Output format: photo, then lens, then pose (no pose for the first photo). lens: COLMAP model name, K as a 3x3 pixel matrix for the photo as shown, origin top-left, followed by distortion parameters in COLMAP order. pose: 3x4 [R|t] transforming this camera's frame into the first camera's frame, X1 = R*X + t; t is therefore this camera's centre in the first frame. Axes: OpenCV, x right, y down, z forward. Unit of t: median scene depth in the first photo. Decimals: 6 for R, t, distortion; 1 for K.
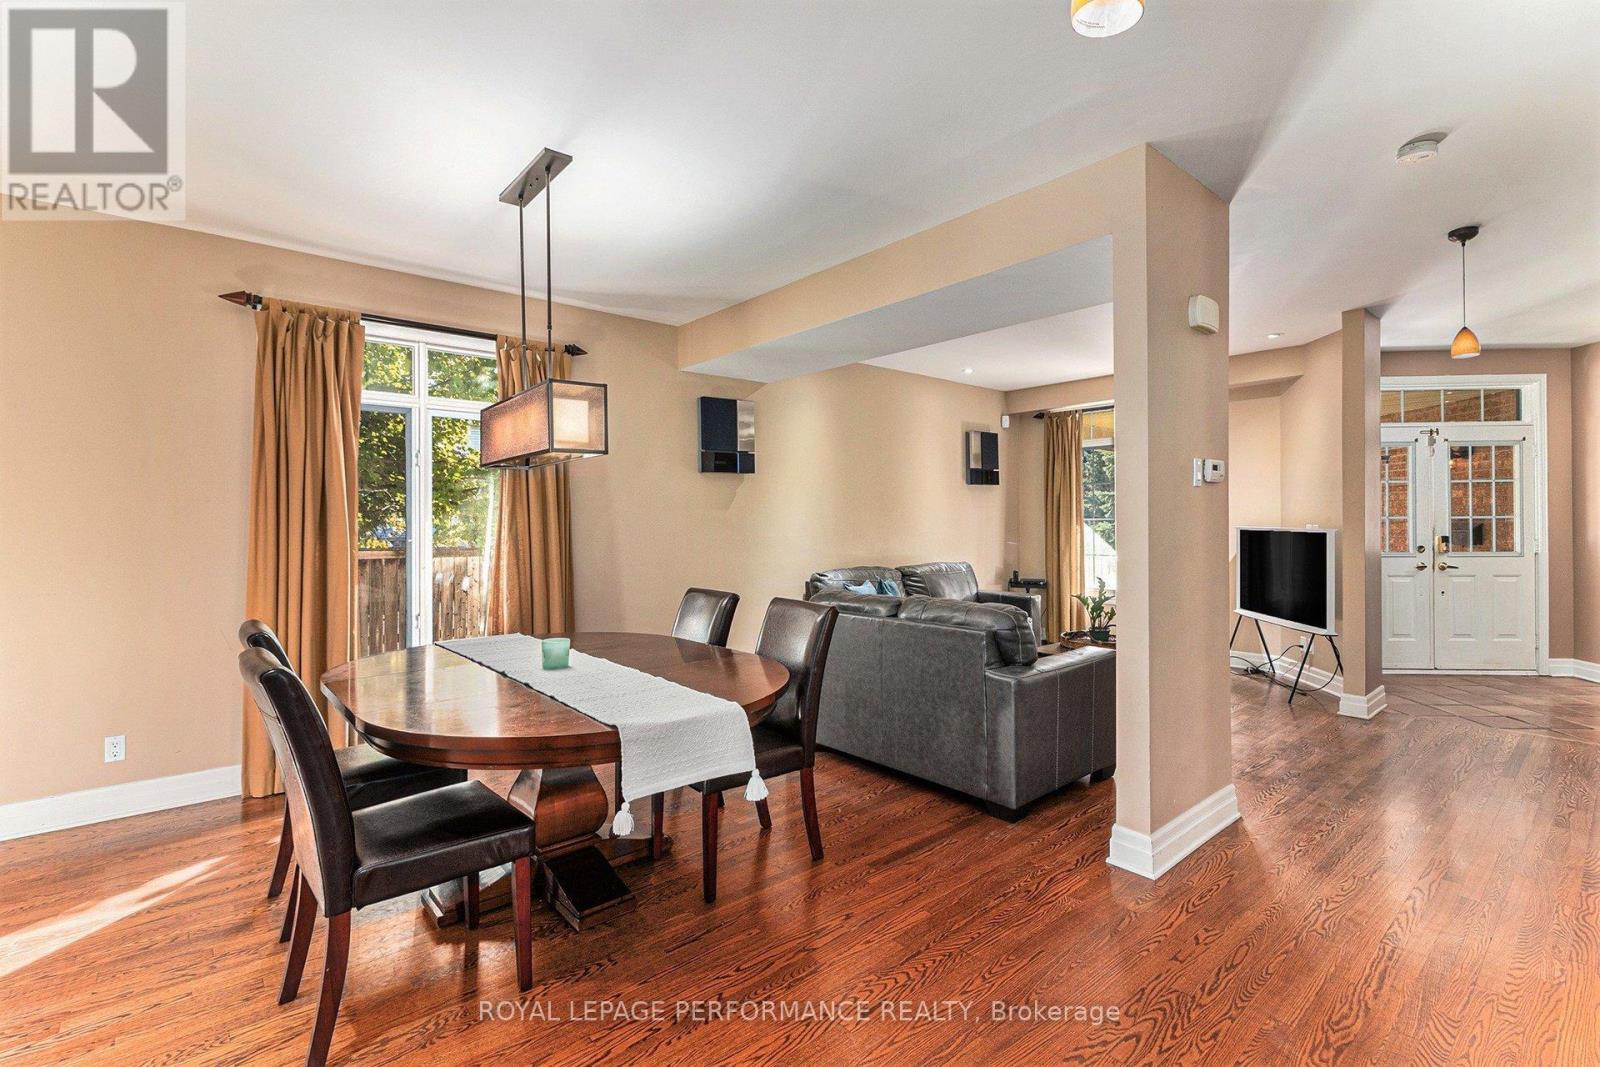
lens RADIAL K [[724.2, 0, 800.5], [0, 724.2, 525.2], [0, 0, 1]] dist [-0.004988, -0.000035]
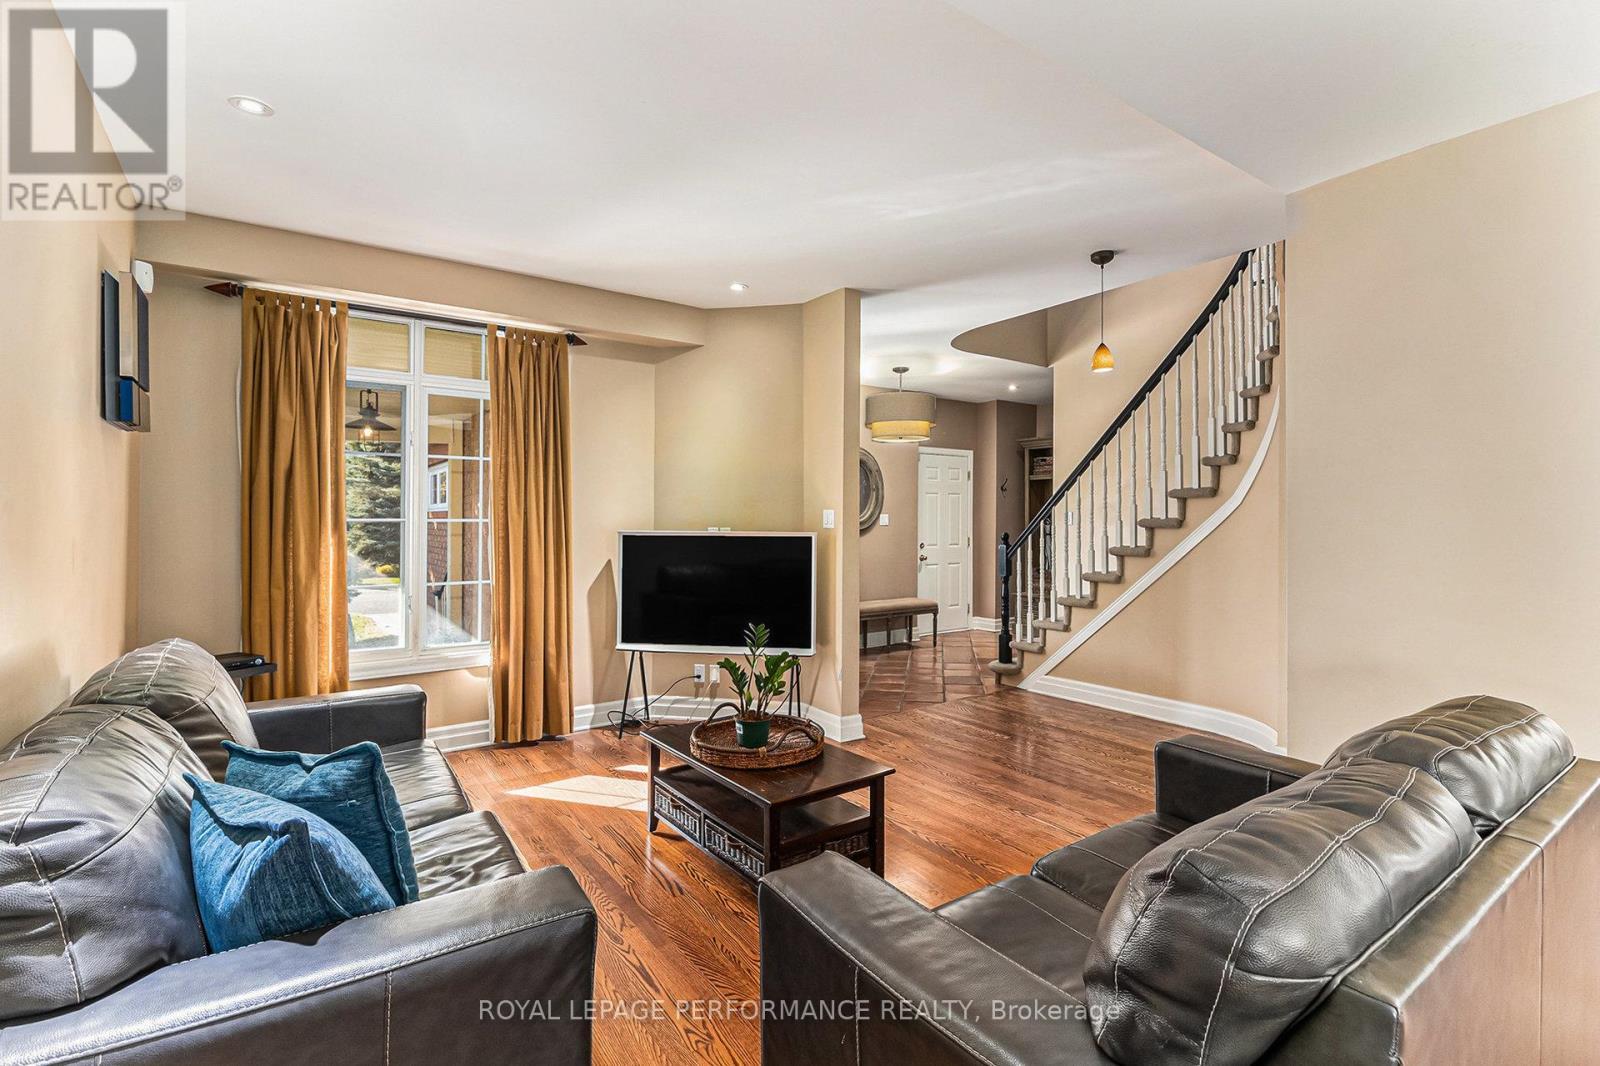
lens RADIAL K [[724.2, 0, 803.3], [0, 724.2, 525.0], [0, 0, 1]] dist [-0.004988, -0.000035]
pose [[0.091543, -0.002518, 0.995798, -0.103416], [0.004654, 0.999987, 0.002101, -0.004876], [-0.995790, 0.004442, 0.091554, 0.748806]]
